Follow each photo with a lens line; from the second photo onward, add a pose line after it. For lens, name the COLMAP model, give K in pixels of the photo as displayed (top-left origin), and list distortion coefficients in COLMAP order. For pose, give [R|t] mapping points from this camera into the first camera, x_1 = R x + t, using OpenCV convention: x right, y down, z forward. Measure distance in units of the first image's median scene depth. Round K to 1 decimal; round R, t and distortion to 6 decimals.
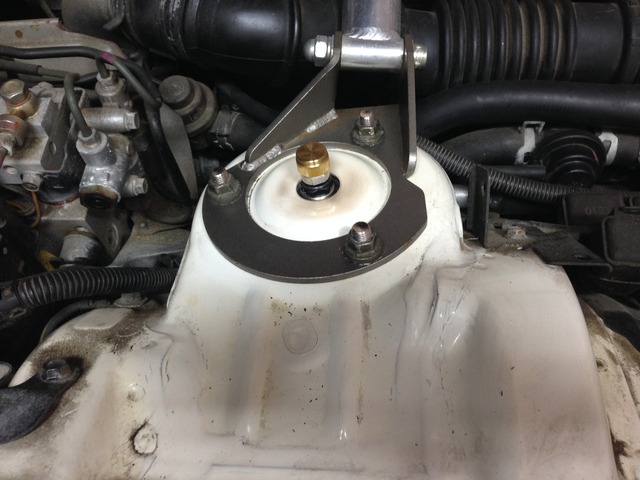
lens RADIAL K [[621.6, 0, 320.0], [0, 621.6, 240.0], [0, 0, 1]] dist [0.173451, -0.418615]
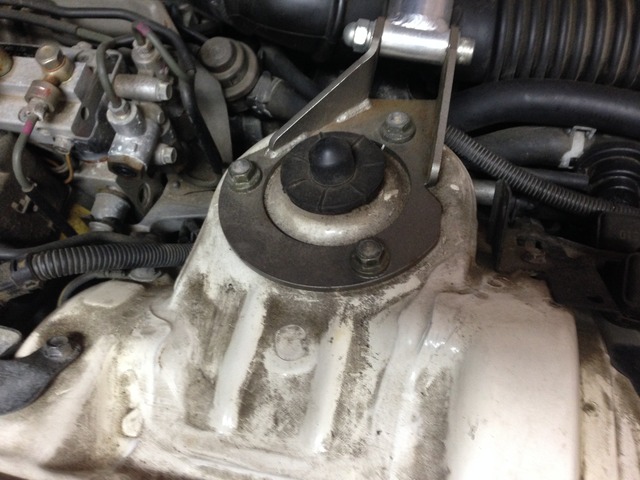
lens RADIAL K [[621.6, 0, 320.0], [0, 621.6, 240.0], [0, 0, 1]] dist [0.173451, -0.418615]
pose [[0.987151, 0.125342, -0.099102, 0.073683], [-0.111164, 0.984238, 0.137542, -0.120680], [0.114780, -0.124758, 0.985526, 0.013672]]
